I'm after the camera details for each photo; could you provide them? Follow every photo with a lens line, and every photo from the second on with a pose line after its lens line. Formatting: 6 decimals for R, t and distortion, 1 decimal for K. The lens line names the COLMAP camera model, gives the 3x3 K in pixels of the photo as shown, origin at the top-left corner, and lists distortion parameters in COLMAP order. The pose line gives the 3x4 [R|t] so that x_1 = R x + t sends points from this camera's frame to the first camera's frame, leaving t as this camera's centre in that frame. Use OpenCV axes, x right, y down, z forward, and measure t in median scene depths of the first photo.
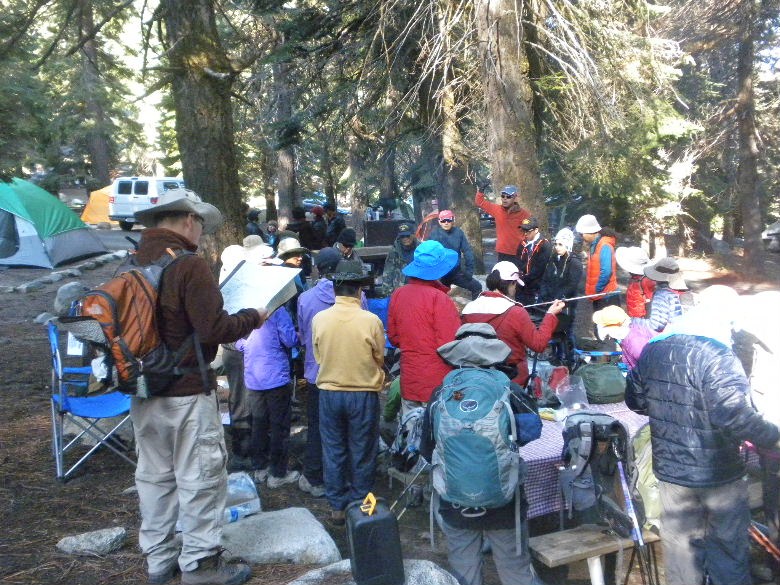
lens RADIAL K [[749.1, 0, 409.5], [0, 749.1, 295.9], [0, 0, 1]] dist [-0.001896, -0.022277]
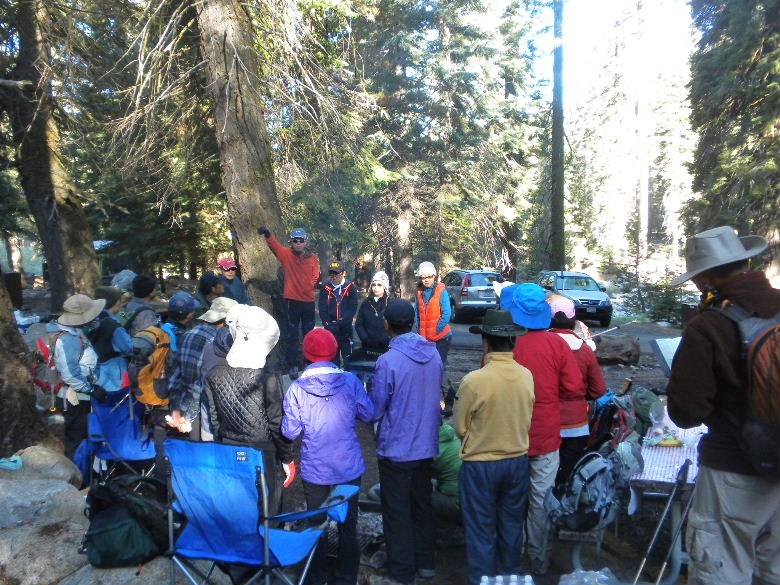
lens RADIAL K [[749.1, 0, 409.5], [0, 749.1, 295.9], [0, 0, 1]] dist [-0.001896, -0.022277]
pose [[0.800844, -0.061021, 0.595756, -0.284777], [0.096188, 0.994986, -0.027389, -0.020572], [-0.591098, 0.079239, 0.802698, 0.141436]]
